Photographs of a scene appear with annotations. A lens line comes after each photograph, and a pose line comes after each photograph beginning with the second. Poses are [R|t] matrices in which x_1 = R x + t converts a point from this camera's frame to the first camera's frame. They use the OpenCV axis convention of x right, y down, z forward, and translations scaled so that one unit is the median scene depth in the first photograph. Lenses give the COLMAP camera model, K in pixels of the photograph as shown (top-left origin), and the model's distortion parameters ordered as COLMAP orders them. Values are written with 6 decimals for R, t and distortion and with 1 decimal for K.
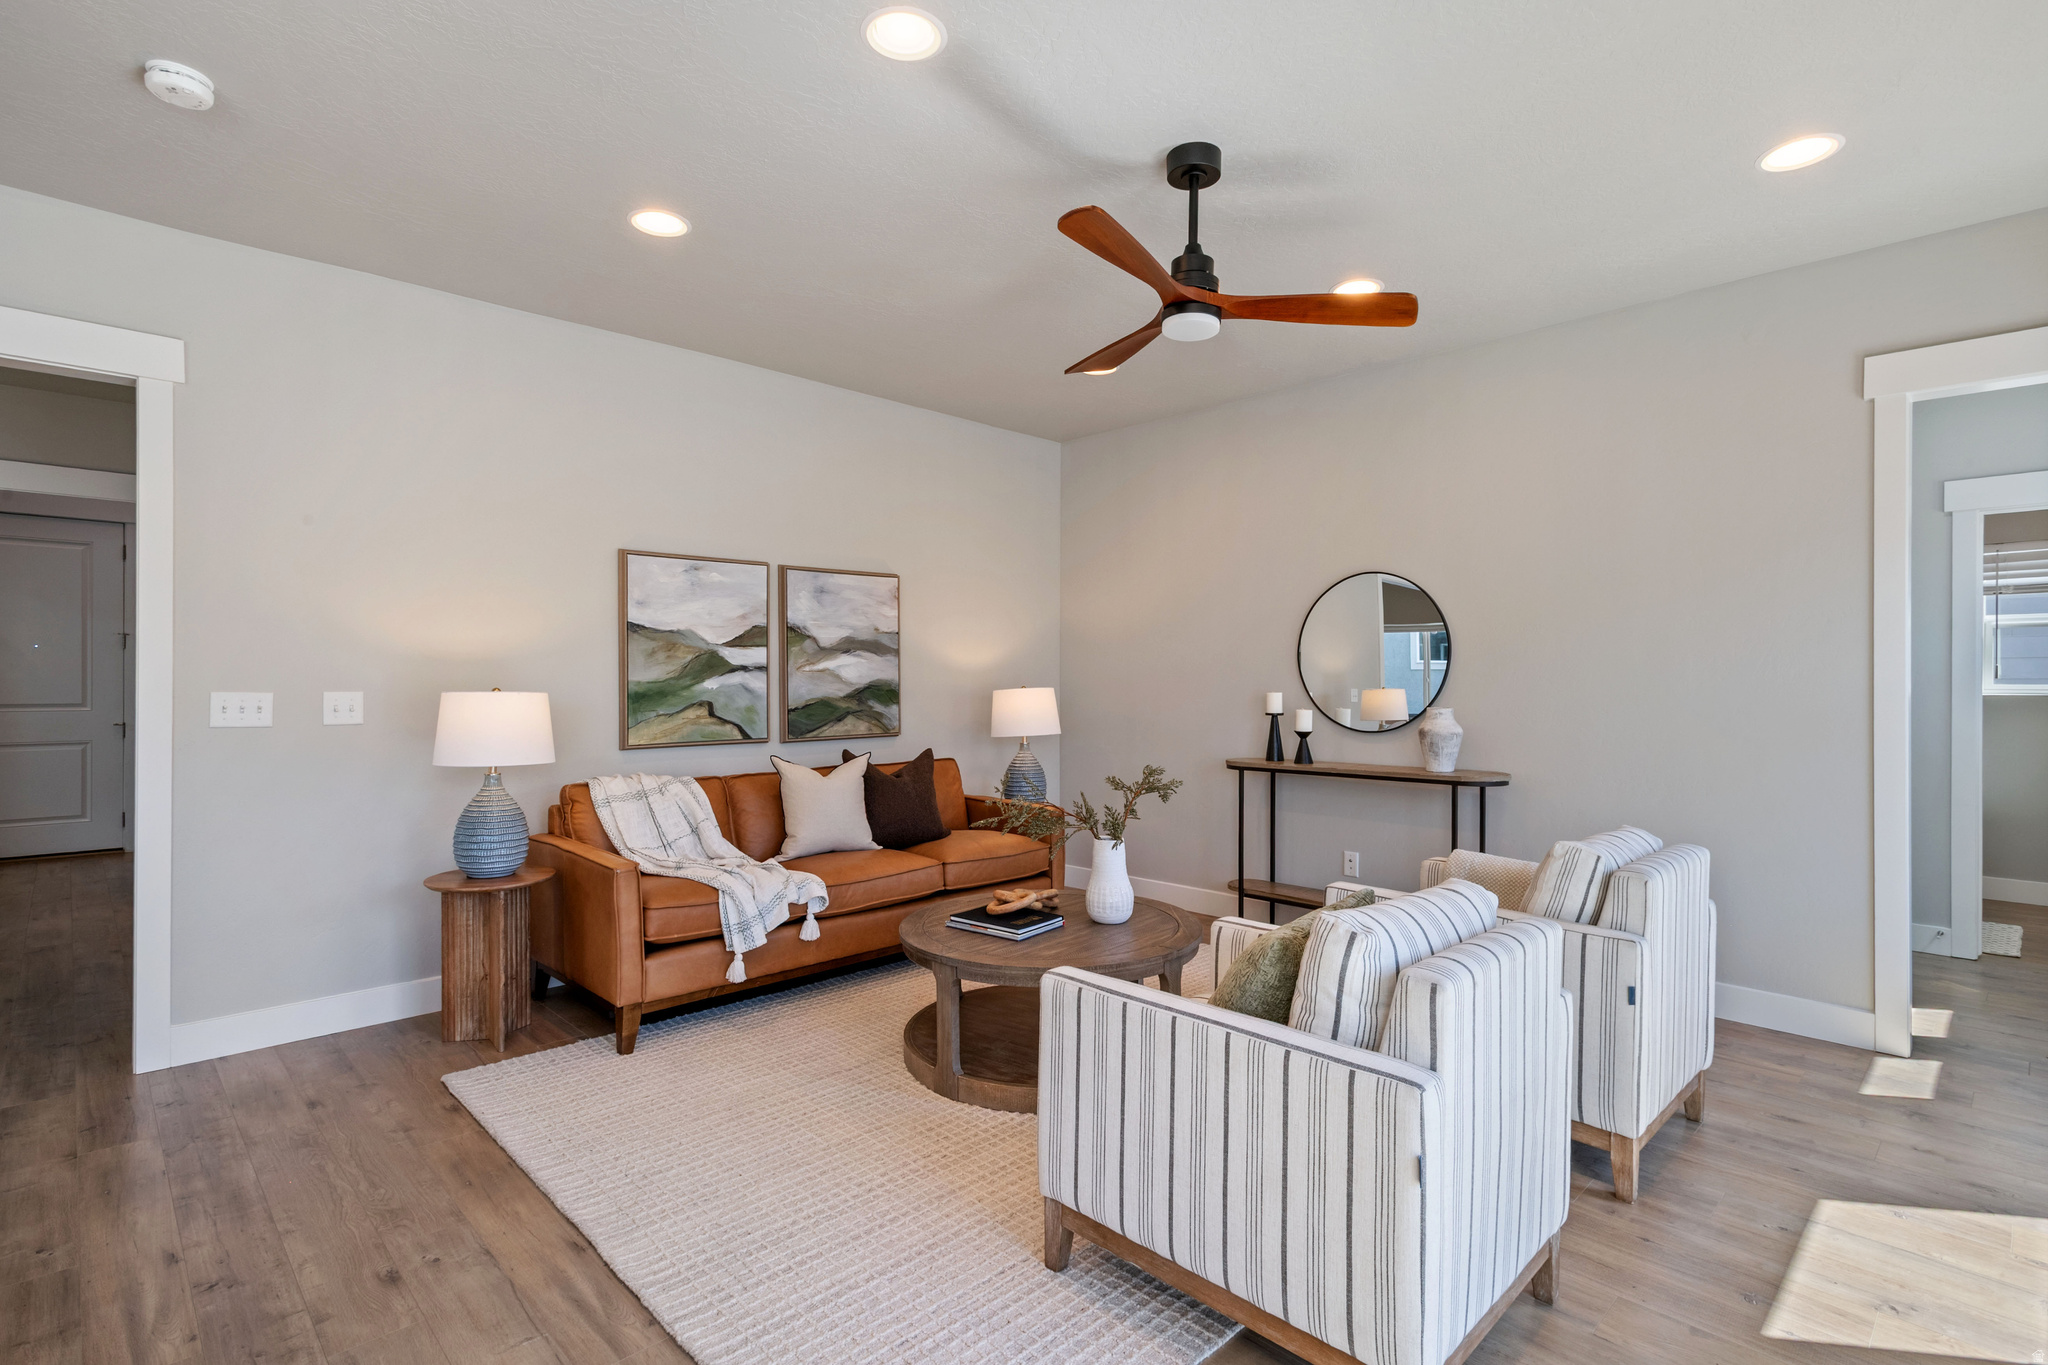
lens RADIAL K [[989.3, 0, 1024.0], [0, 989.3, 682.5], [0, 0, 1]] dist [0.000729, 0.000533]
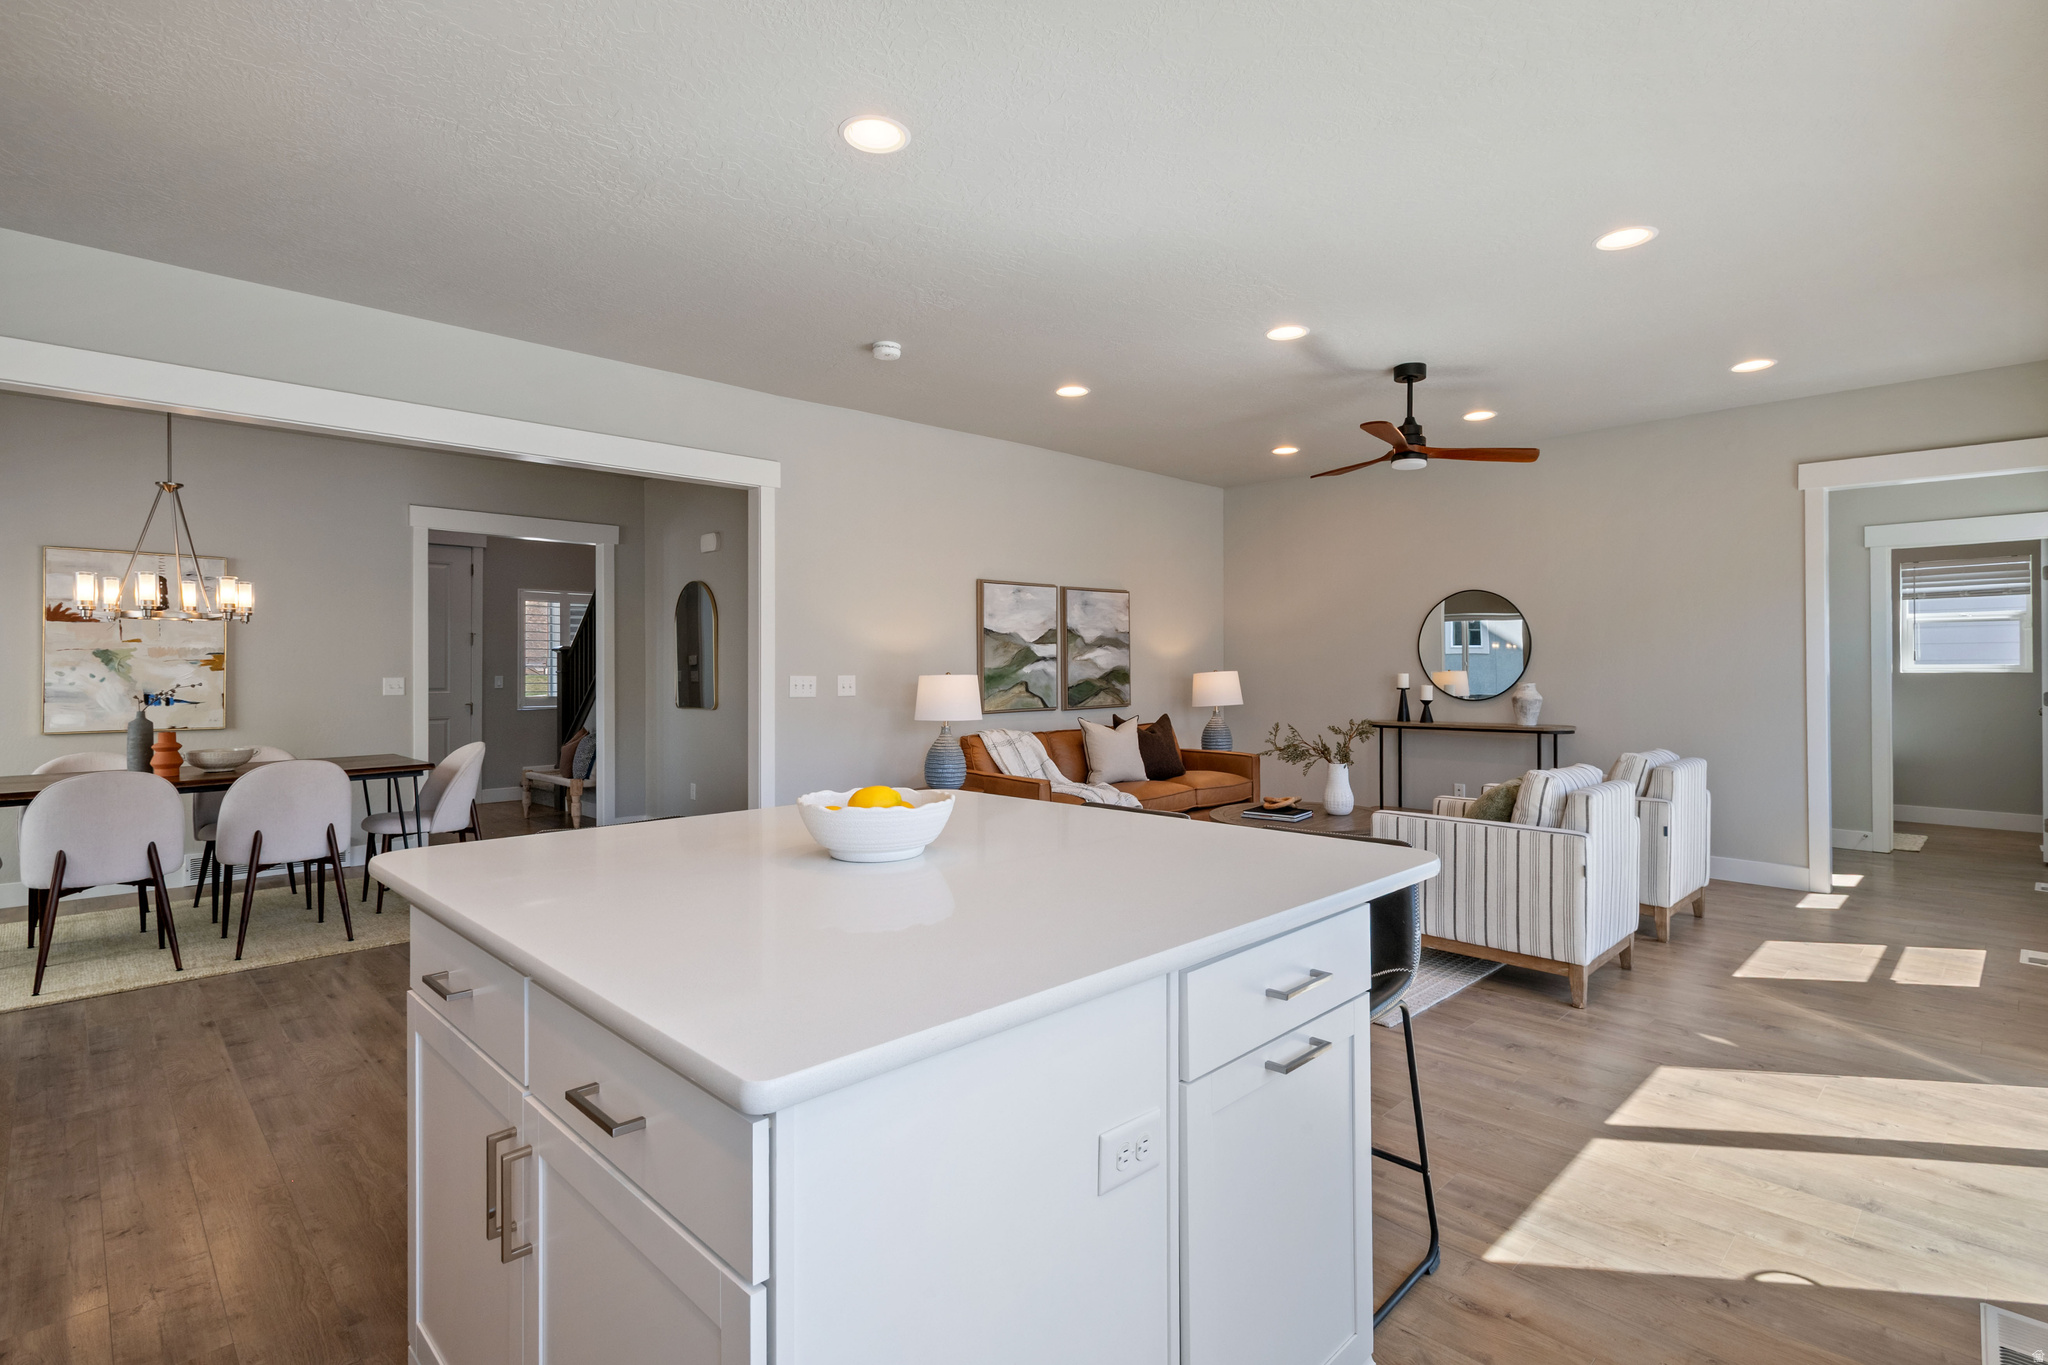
lens RADIAL K [[1002.3, 0, 1025.7], [0, 1002.3, 659.9], [0, 0, 1]] dist [0.001554, 0.000473]
pose [[0.999954, -0.005526, 0.007853, -0.342469], [0.005588, 0.999953, -0.007909, -0.001022], [-0.007809, 0.007952, 0.999938, -0.500753]]
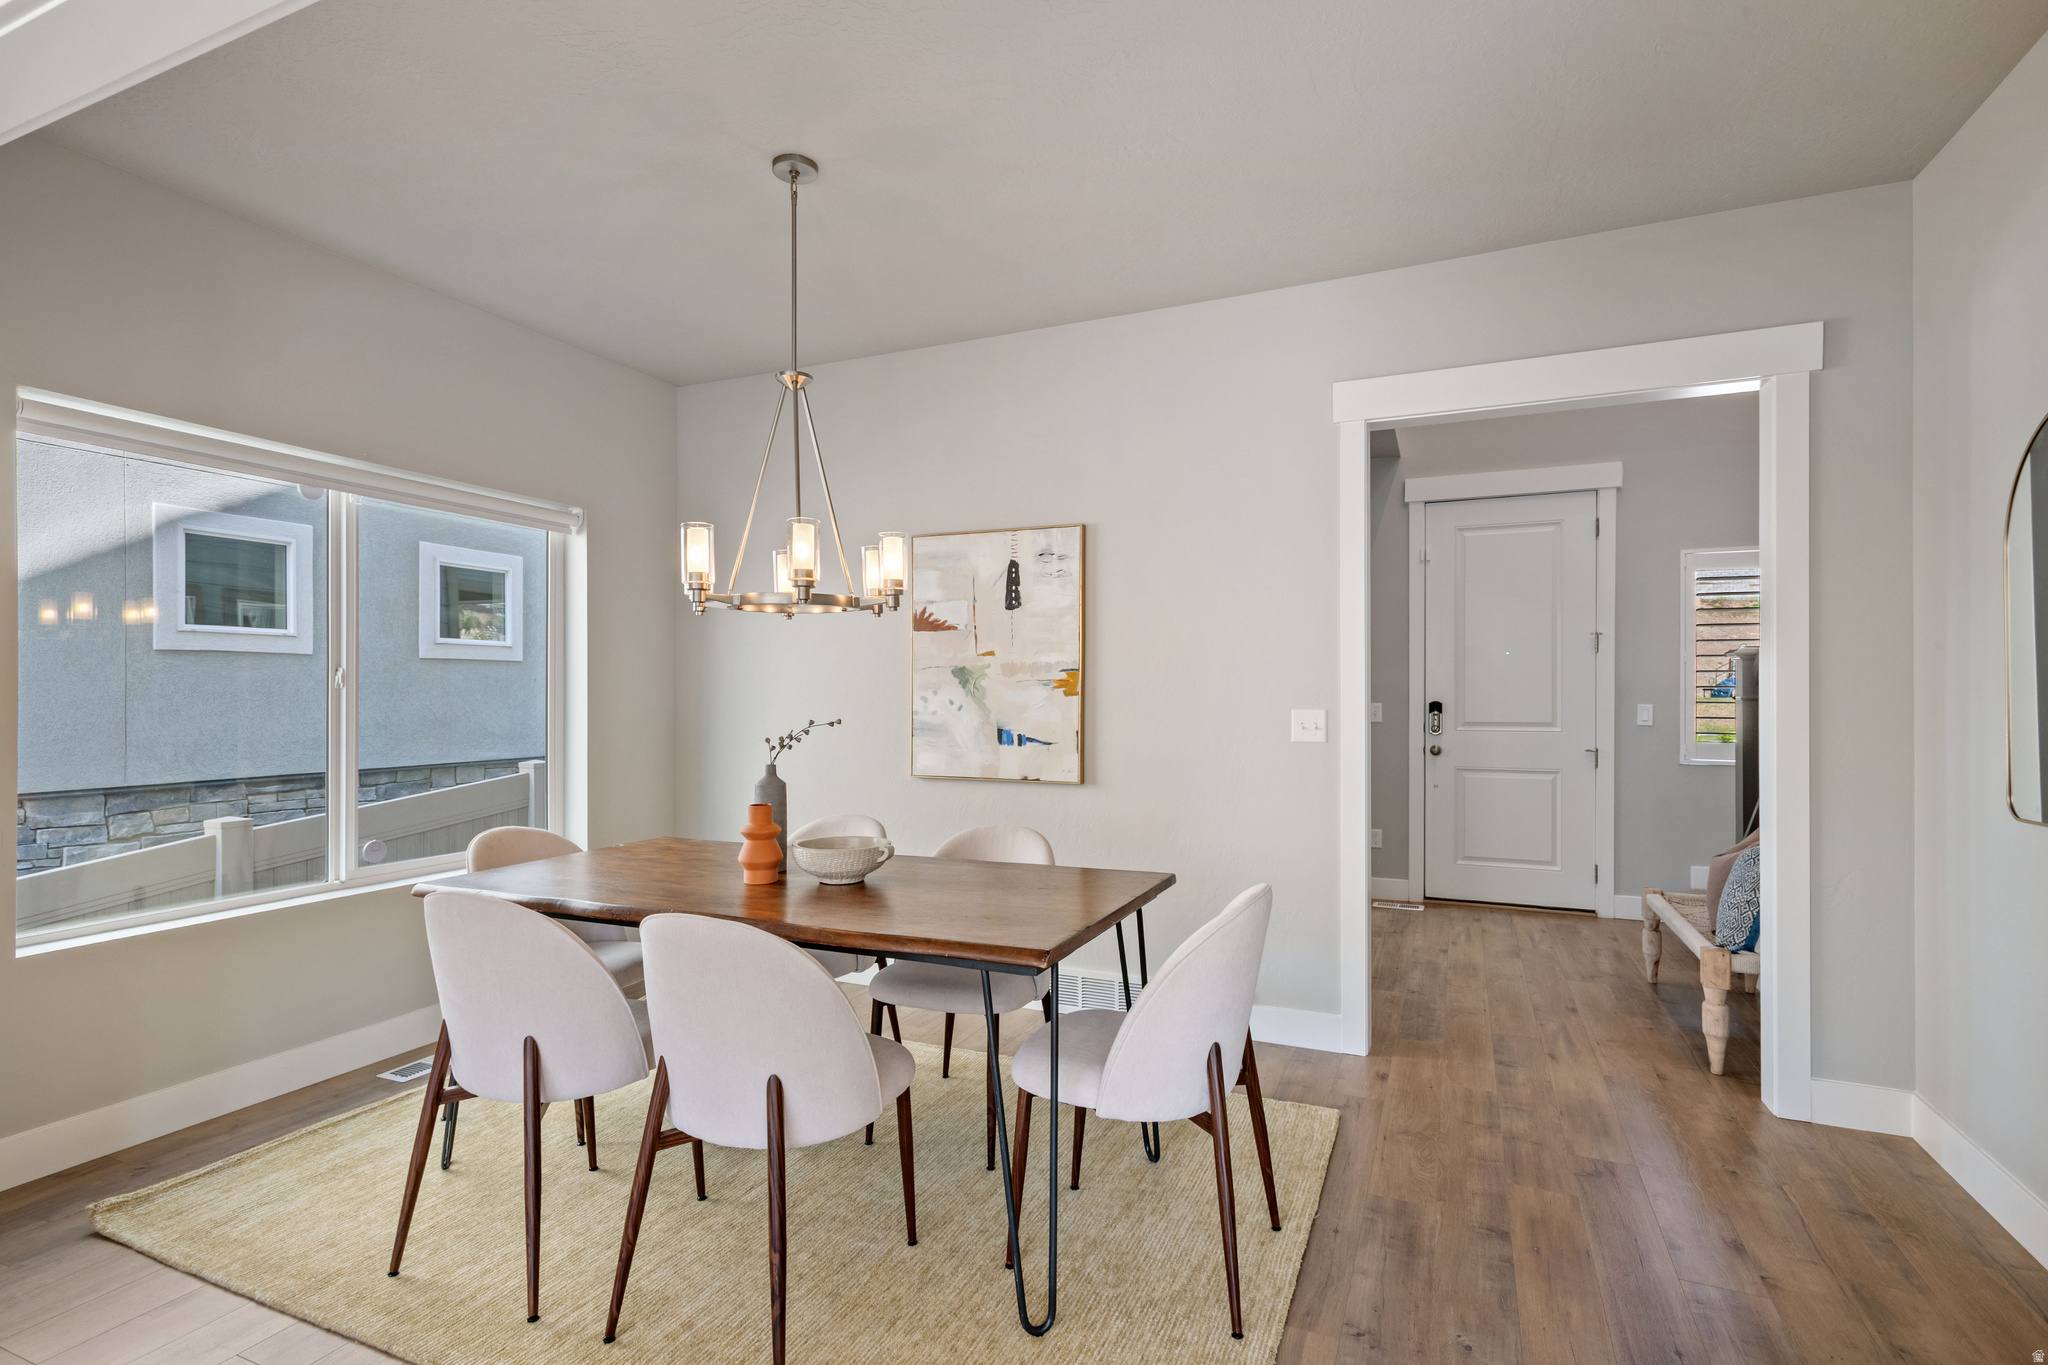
lens RADIAL K [[989.3, 0, 1024.0], [0, 989.3, 682.5], [0, 0, 1]] dist [0.000729, 0.000533]
pose [[0.391833, -0.013807, -0.919933, -0.628682], [0.003500, 0.999903, -0.013516, -0.003372], [0.920030, 0.002076, 0.391844, 0.481282]]
